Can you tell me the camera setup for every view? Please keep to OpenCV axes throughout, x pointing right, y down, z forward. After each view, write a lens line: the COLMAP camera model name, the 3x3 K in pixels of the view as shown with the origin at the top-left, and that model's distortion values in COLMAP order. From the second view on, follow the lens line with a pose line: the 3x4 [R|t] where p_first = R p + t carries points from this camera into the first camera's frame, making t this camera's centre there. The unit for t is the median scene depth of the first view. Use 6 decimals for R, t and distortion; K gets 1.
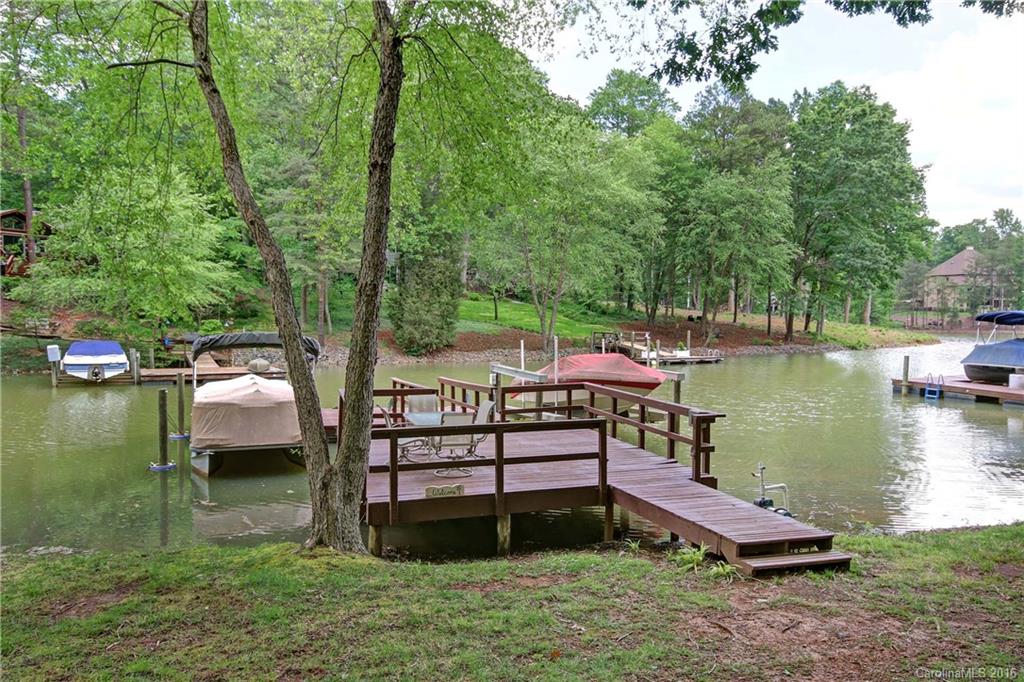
lens RADIAL K [[657.6, 0, 512.0], [0, 657.6, 341.0], [0, 0, 1]] dist [-0.000948, -0.000254]
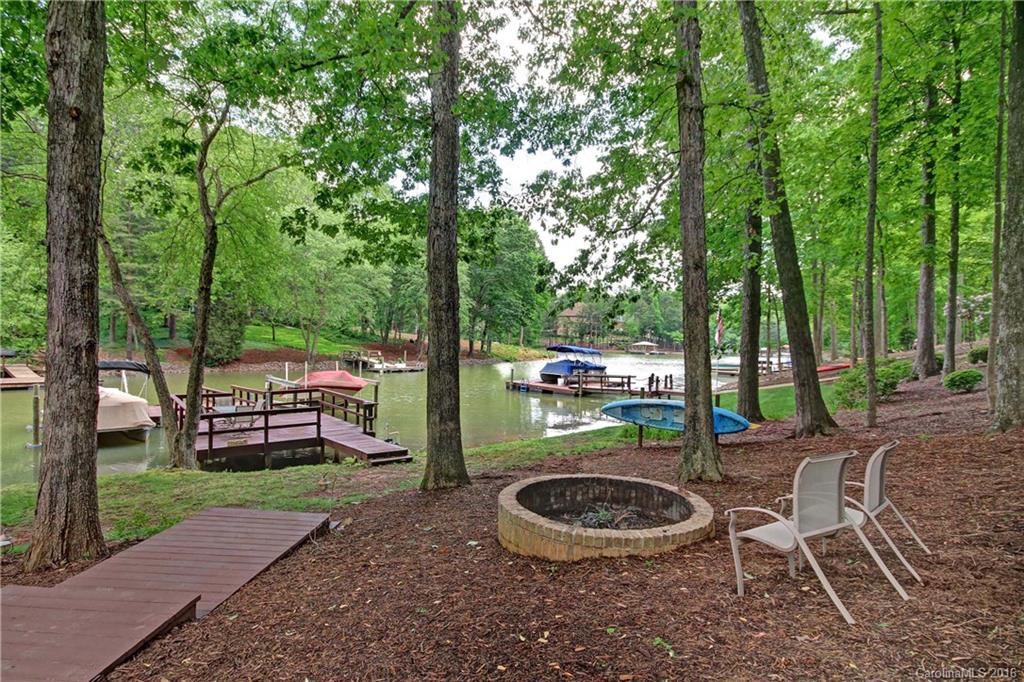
lens RADIAL K [[542.2, 0, 512.9], [0, 542.2, 347.5], [0, 0, 1]] dist [-0.000094, -0.000112]
pose [[0.928162, 0.011096, 0.372011, 0.041197], [-0.013642, 0.999898, 0.004214, -0.059767], [-0.371927, -0.008986, 0.928219, -0.576378]]
